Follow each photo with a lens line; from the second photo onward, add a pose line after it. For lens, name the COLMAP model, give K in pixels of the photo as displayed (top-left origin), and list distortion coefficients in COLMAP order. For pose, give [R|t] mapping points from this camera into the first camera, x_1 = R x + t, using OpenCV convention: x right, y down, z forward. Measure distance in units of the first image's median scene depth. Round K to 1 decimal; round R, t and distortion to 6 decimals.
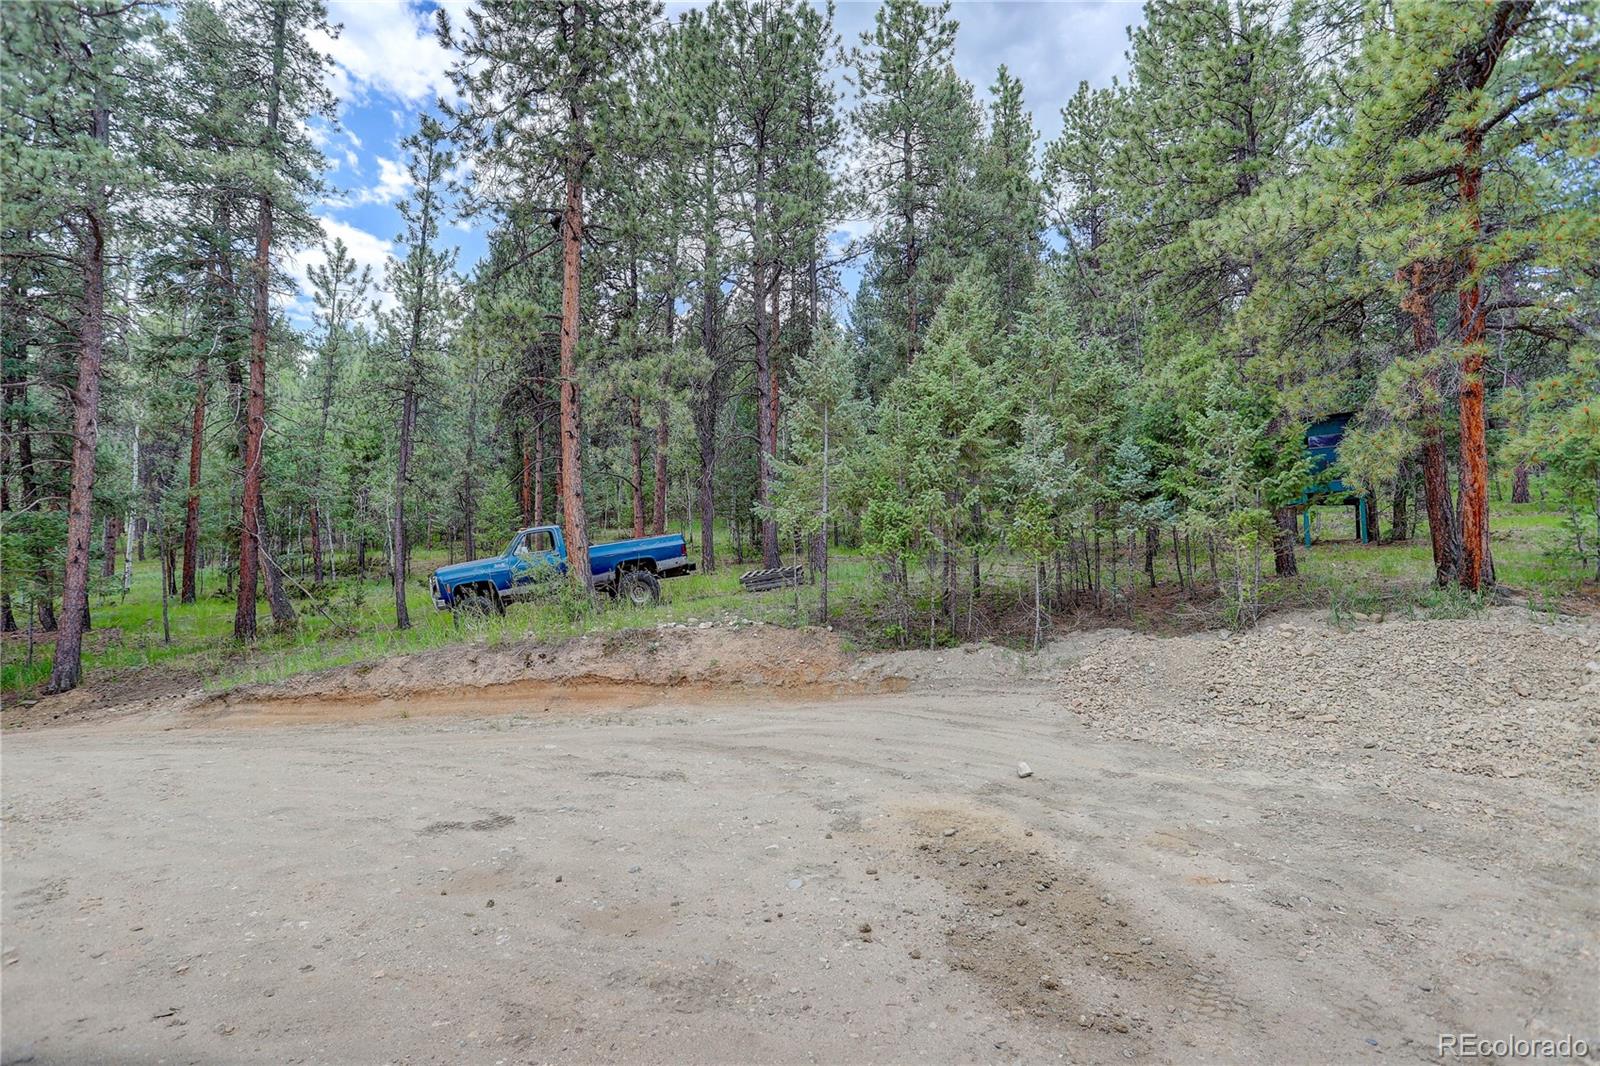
lens RADIAL K [[789.6, 0, 790.4], [0, 789.6, 536.8], [0, 0, 1]] dist [-0.069275, 0.028985]
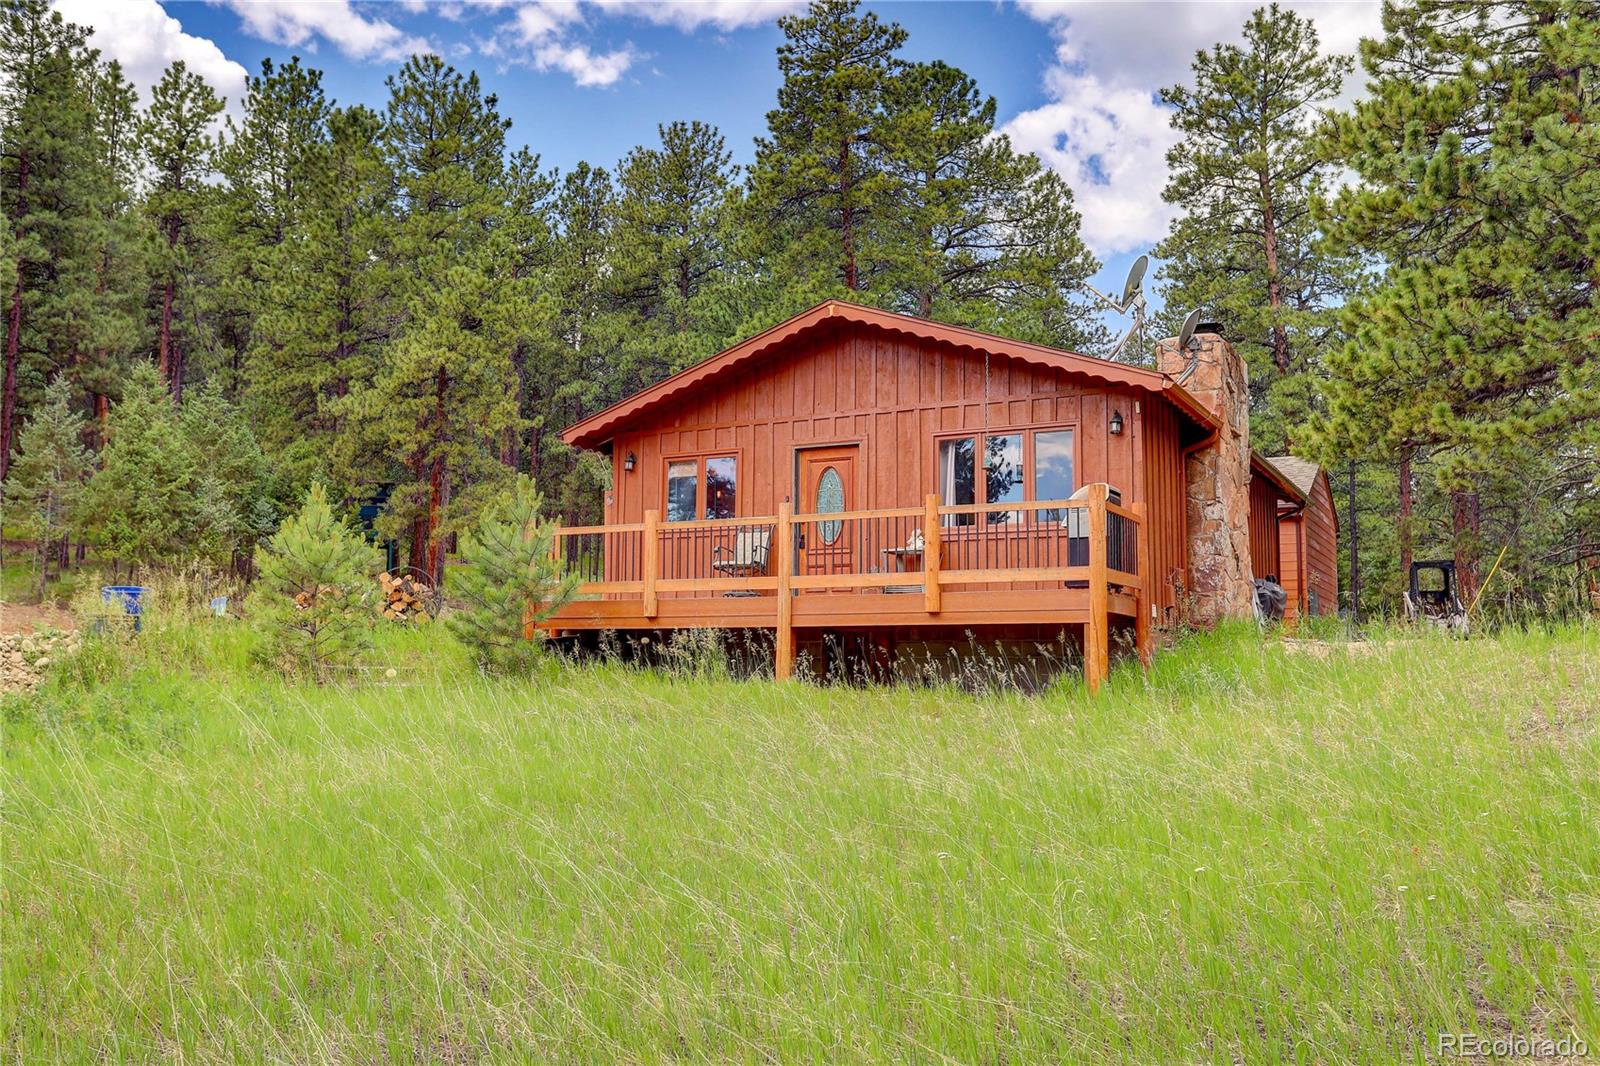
lens RADIAL K [[1418.9, 0, 800.0], [0, 1418.9, 533.0], [0, 0, 1]] dist [-0.012011, 0.084710]
pose [[0.619671, 0.085820, 0.780156, -1.248245], [-0.061554, 0.996256, -0.060700, 0.061118], [-0.782444, -0.010407, 0.622634, -1.829971]]
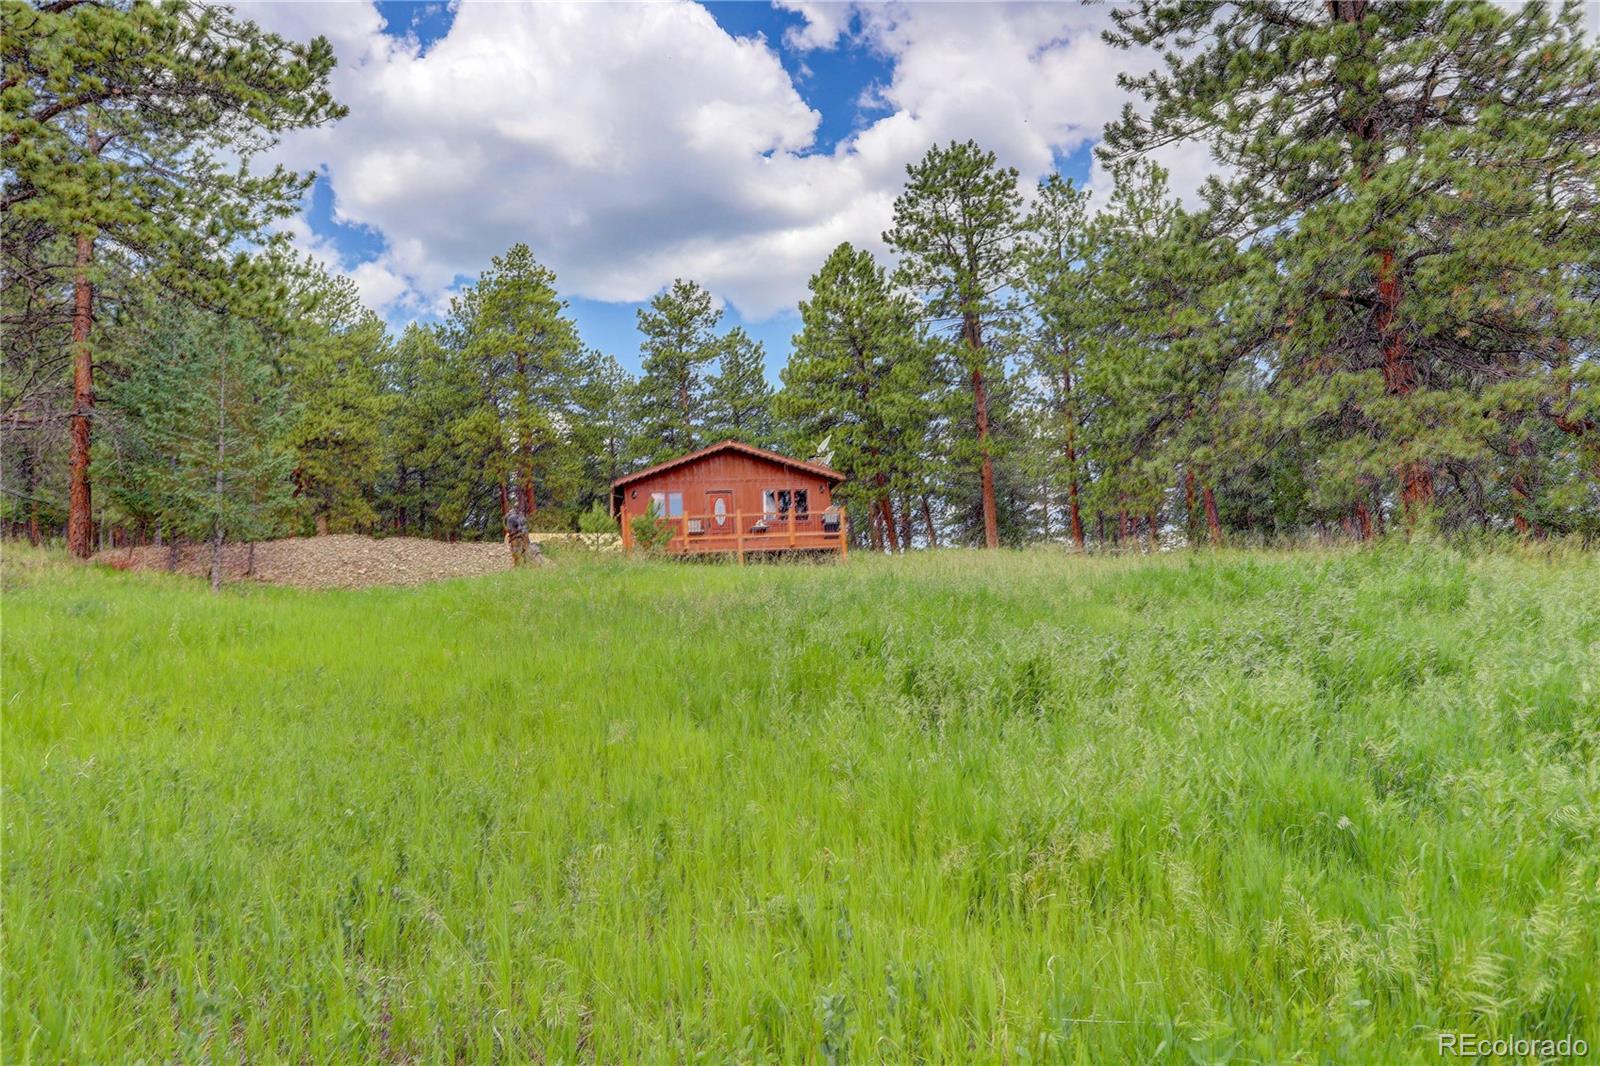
lens RADIAL K [[1116.5, 0, 800.0], [0, 1116.5, 533.0], [0, 0, 1]] dist [0.039943, 0.000200]
pose [[0.008130, 0.107956, 0.994122, -3.519867], [-0.013784, 0.994073, -0.107837, 0.377832], [-0.999872, -0.012827, 0.009570, -1.145496]]
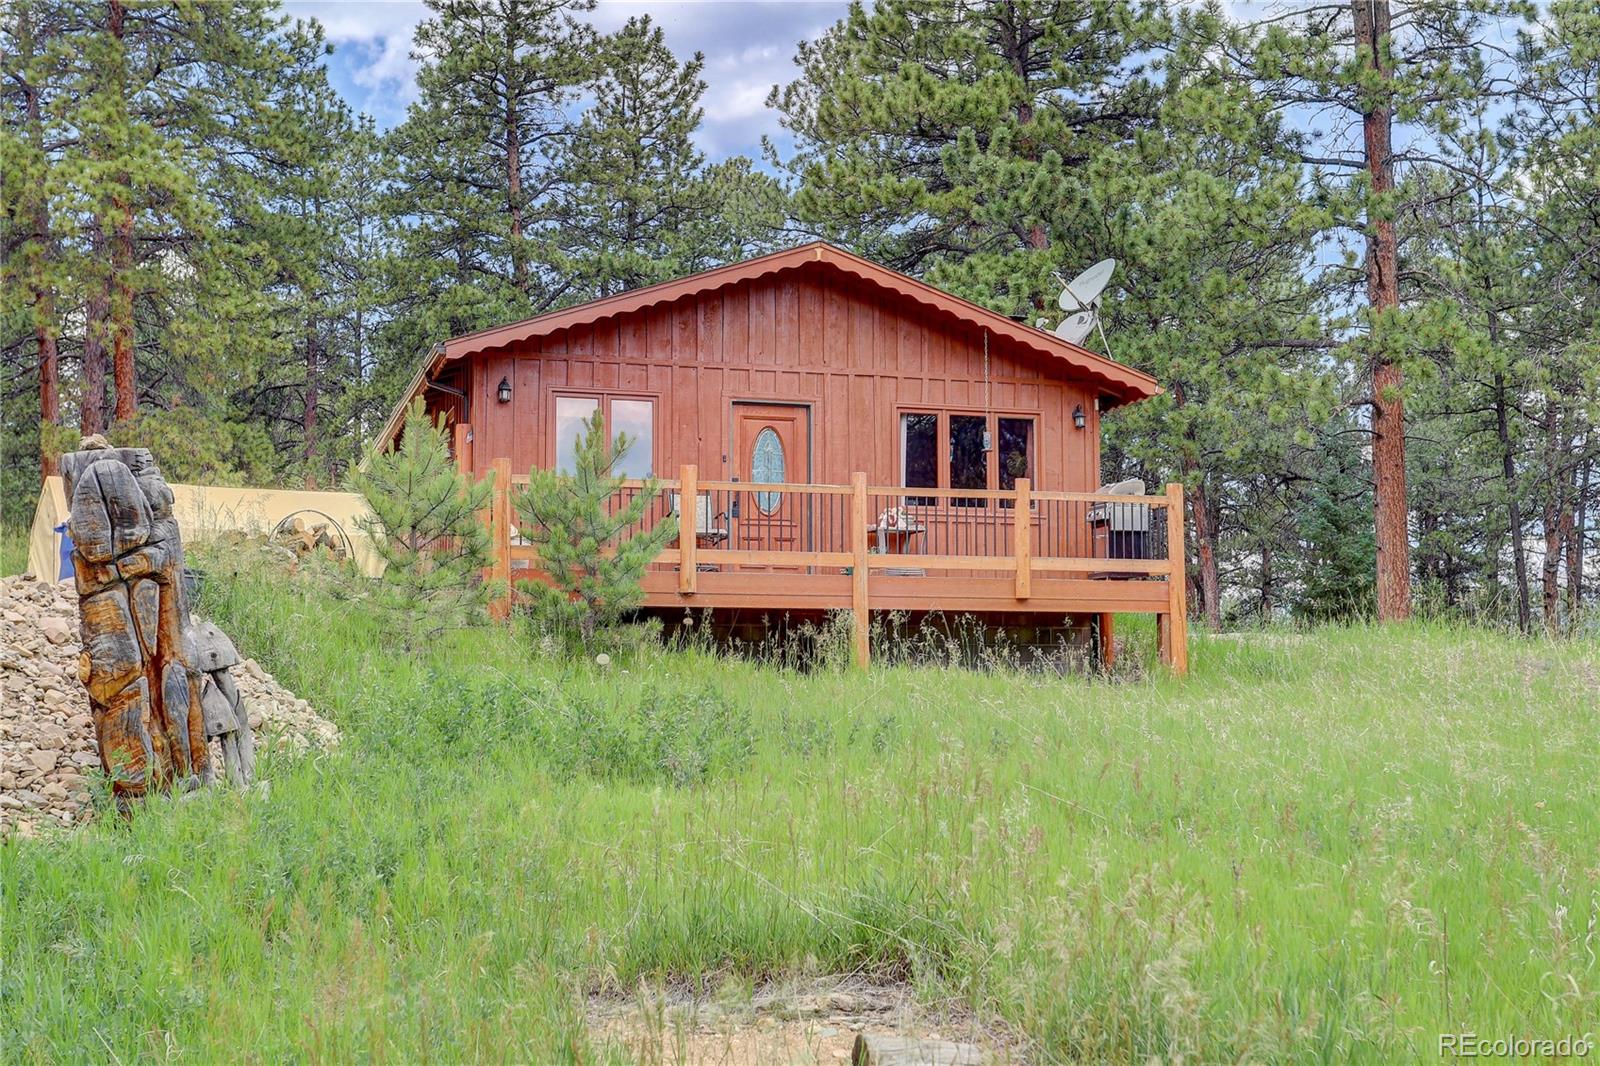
lens RADIAL K [[1881.5, 0, 800.0], [0, 1881.5, 533.0], [0, 0, 1]] dist [0.032313, 0.042077]
pose [[-0.121395, 0.079599, 0.989408, -1.829711], [-0.070486, 0.993572, -0.088582, 0.156068], [-0.990098, -0.080493, -0.115004, -0.675872]]
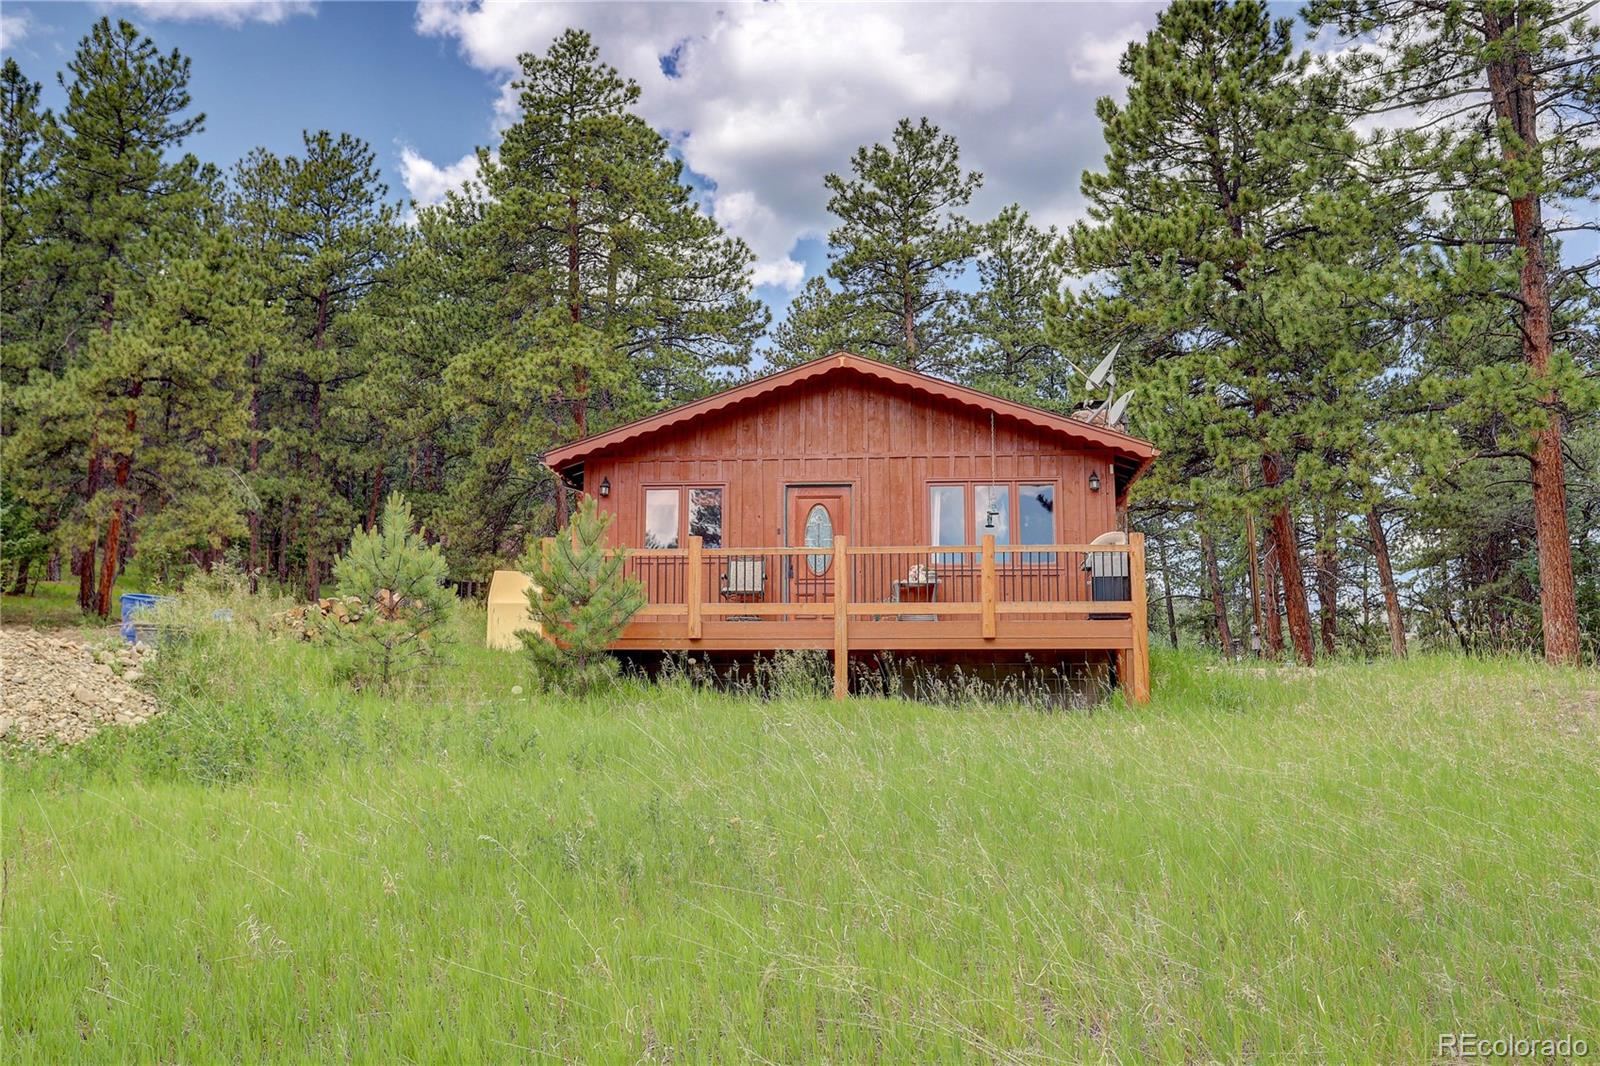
lens RADIAL K [[1390.1, 0, 800.0], [0, 1390.1, 533.0], [0, 0, 1]] dist [-0.012435, 0.077436]
pose [[0.263937, 0.130131, 0.955721, -1.615400], [-0.069529, 0.990846, -0.115712, 0.122131], [-0.962031, -0.035910, 0.270569, -1.294739]]
